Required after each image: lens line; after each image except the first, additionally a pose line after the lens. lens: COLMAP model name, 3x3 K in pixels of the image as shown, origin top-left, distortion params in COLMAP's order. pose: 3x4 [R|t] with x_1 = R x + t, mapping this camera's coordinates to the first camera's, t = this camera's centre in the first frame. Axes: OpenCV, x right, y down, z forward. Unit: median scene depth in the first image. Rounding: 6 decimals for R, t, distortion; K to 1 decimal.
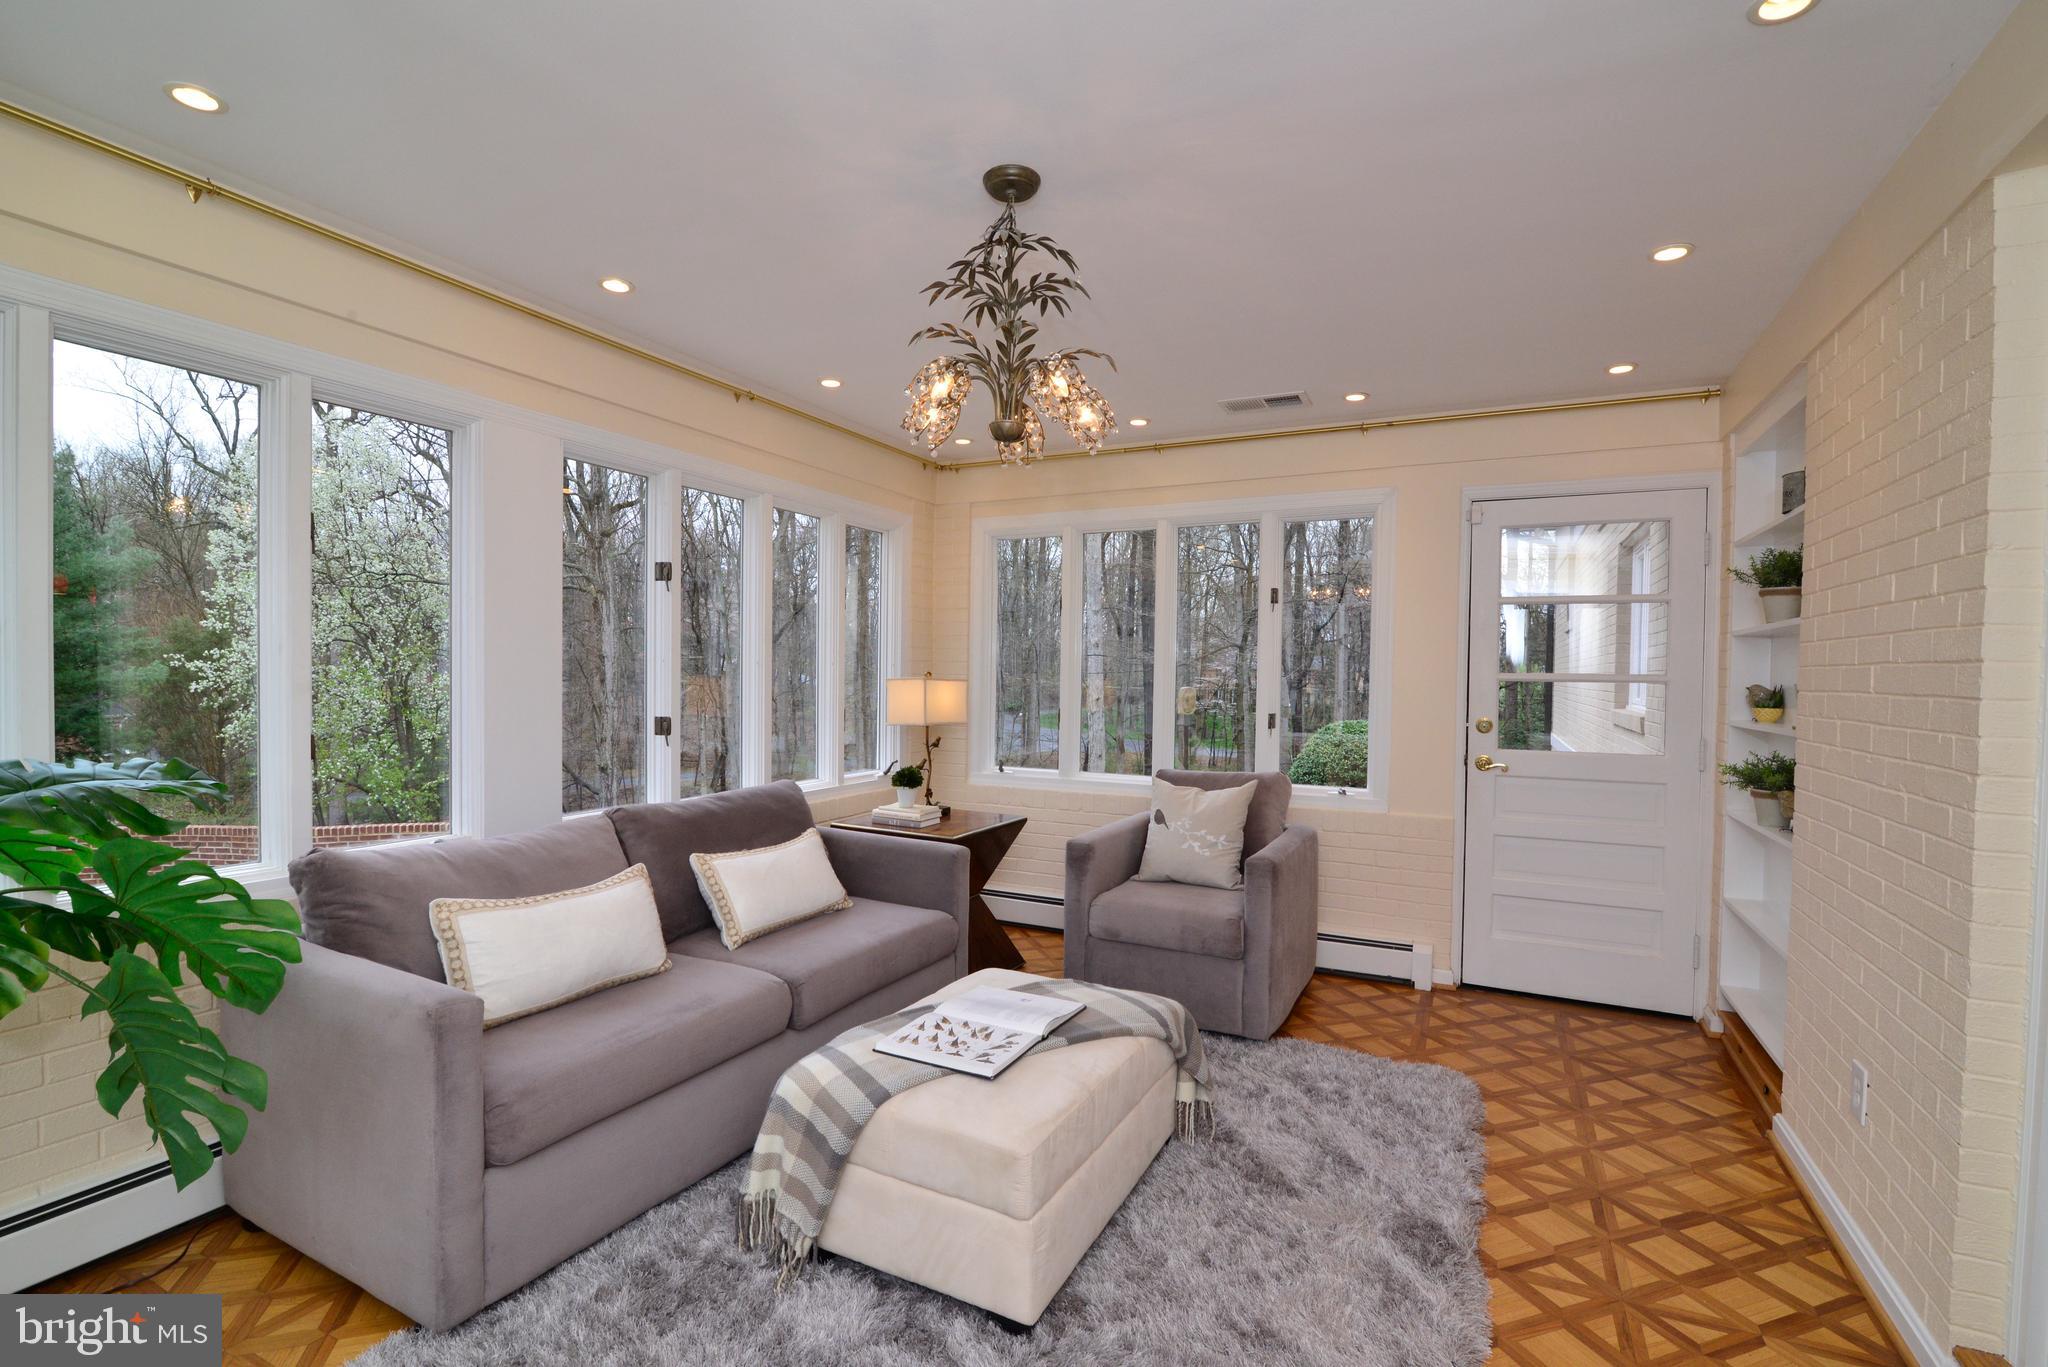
lens RADIAL K [[933.5, 0, 1017.6], [0, 933.5, 692.0], [0, 0, 1]] dist [-0.017459, 0.000113]
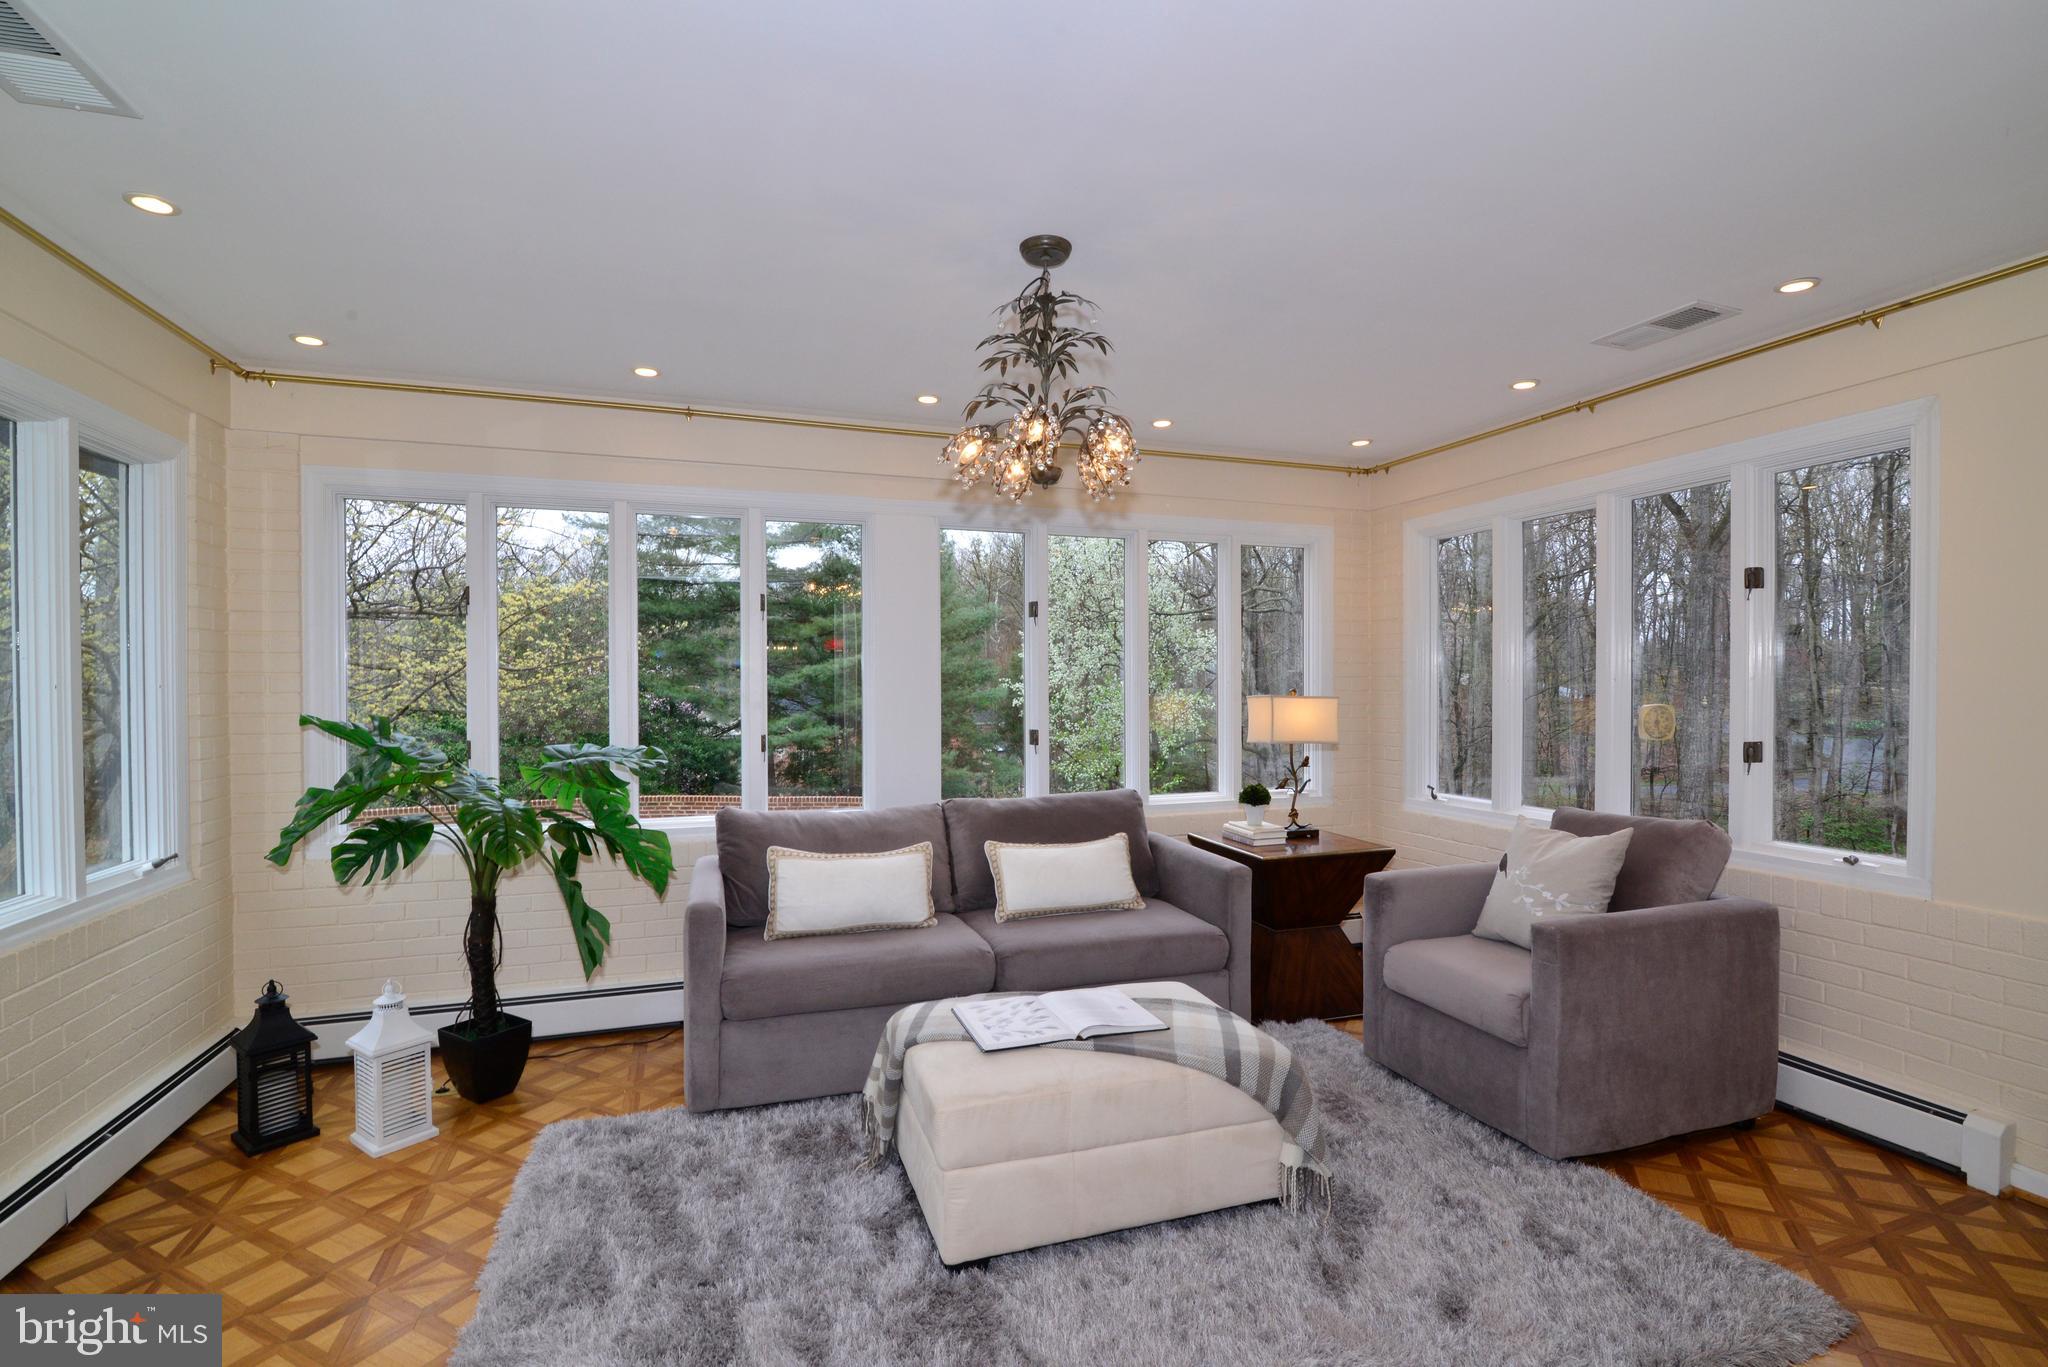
lens RADIAL K [[936.2, 0, 1019.4], [0, 936.2, 689.9], [0, 0, 1]] dist [-0.010837, -0.000086]
pose [[0.719753, -0.011115, -0.694141, 0.476909], [-0.000705, 0.999860, -0.016741, -0.005534], [0.694230, 0.012539, 0.719644, 0.119327]]
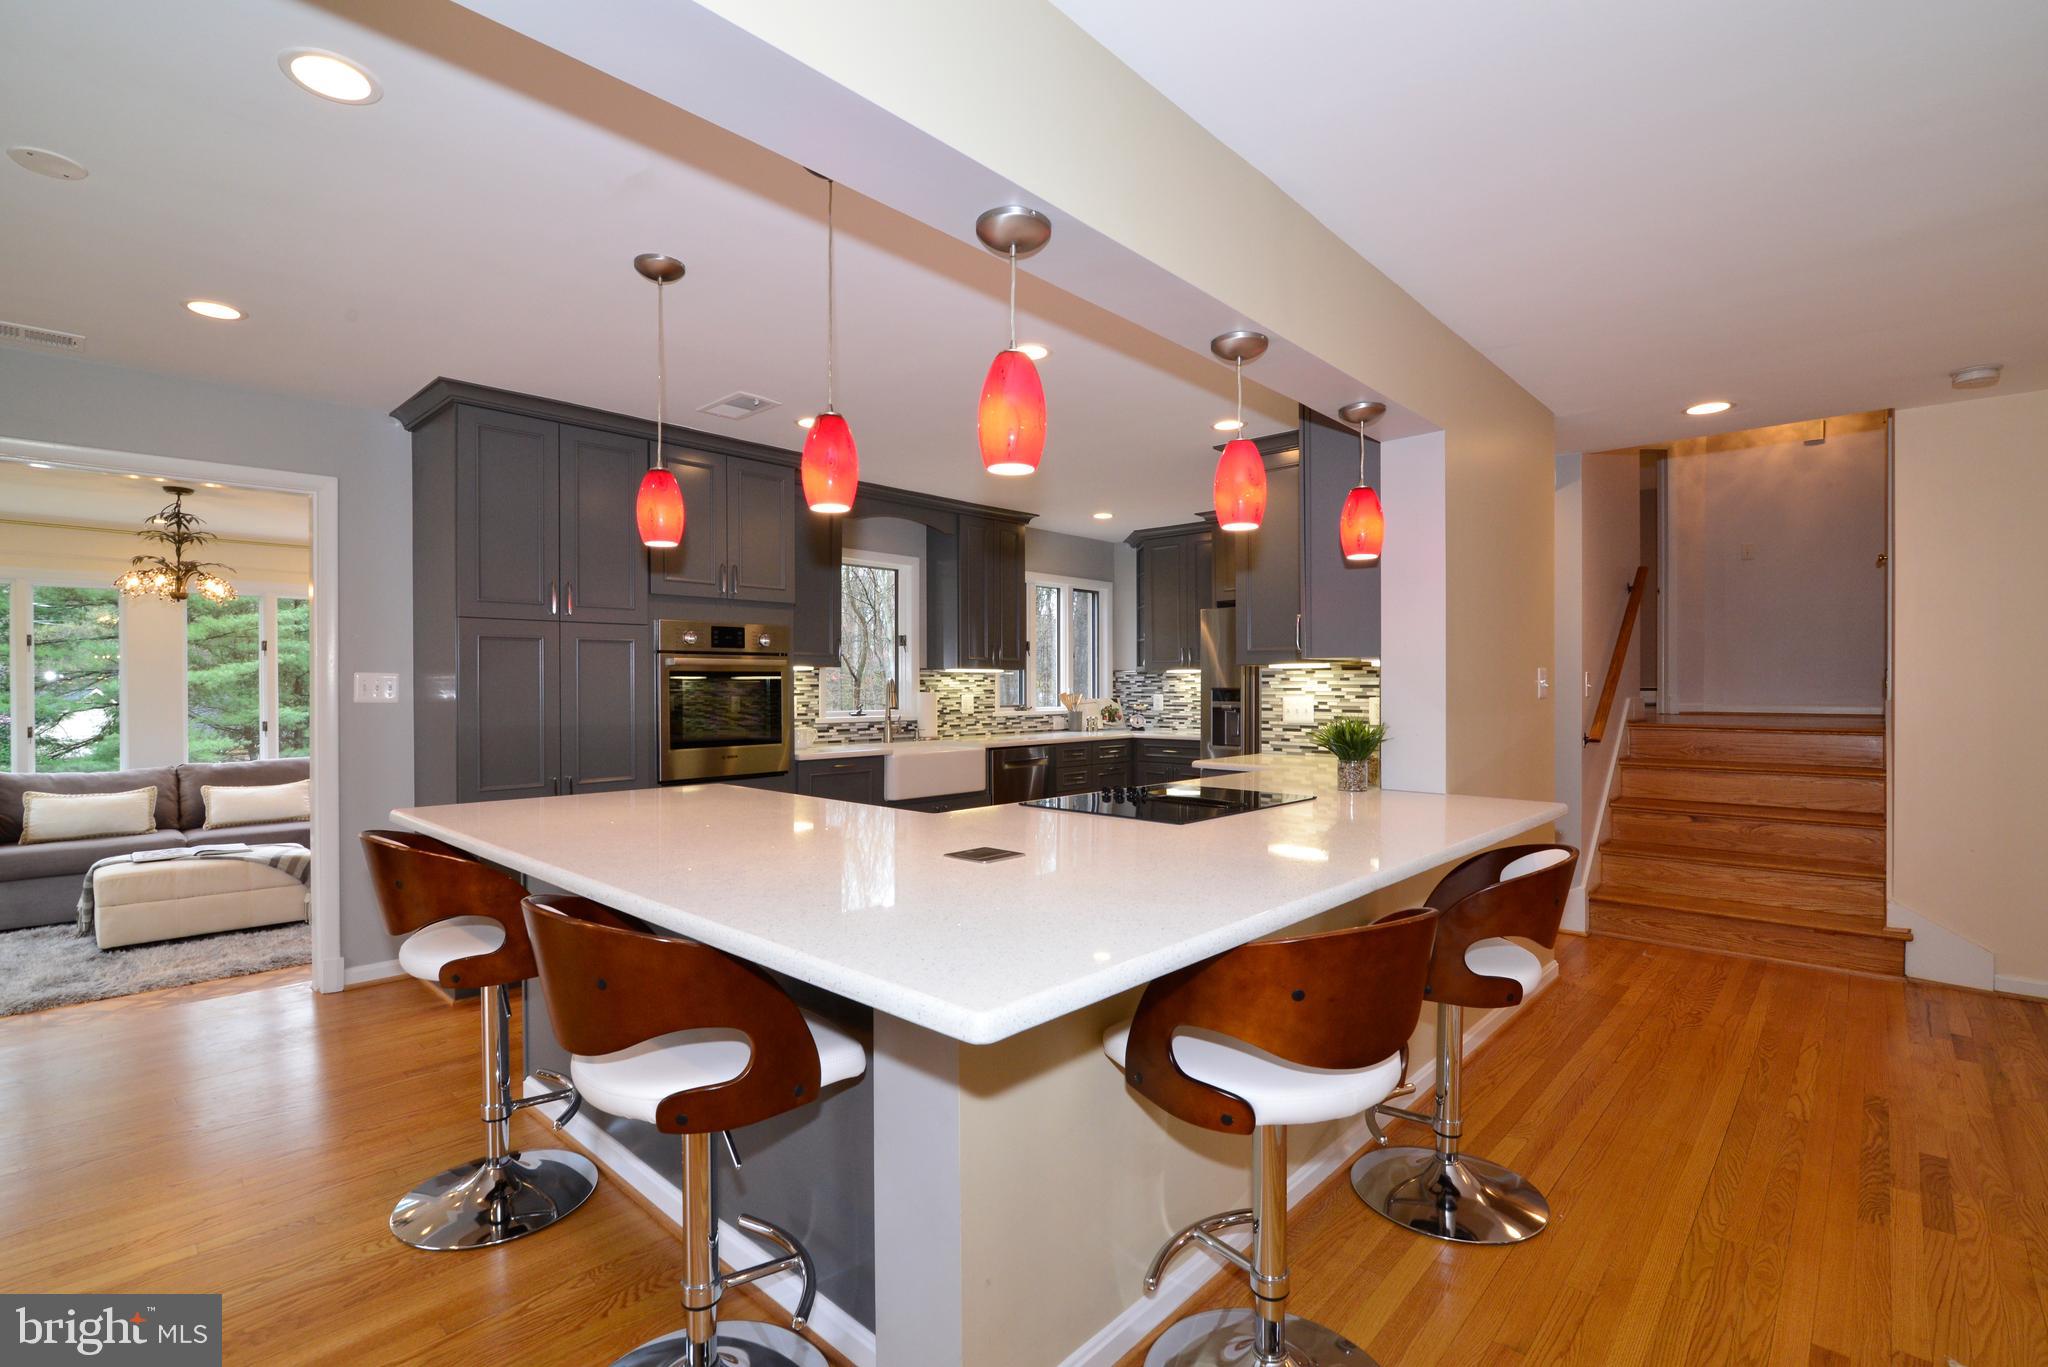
lens RADIAL K [[933.5, 0, 1017.6], [0, 933.5, 692.0], [0, 0, 1]] dist [-0.017459, 0.000113]
pose [[0.961002, -0.015990, -0.276079, 1.730585], [0.010920, 0.999742, -0.019892, 0.020397], [0.276326, 0.016102, 0.960929, -0.417540]]
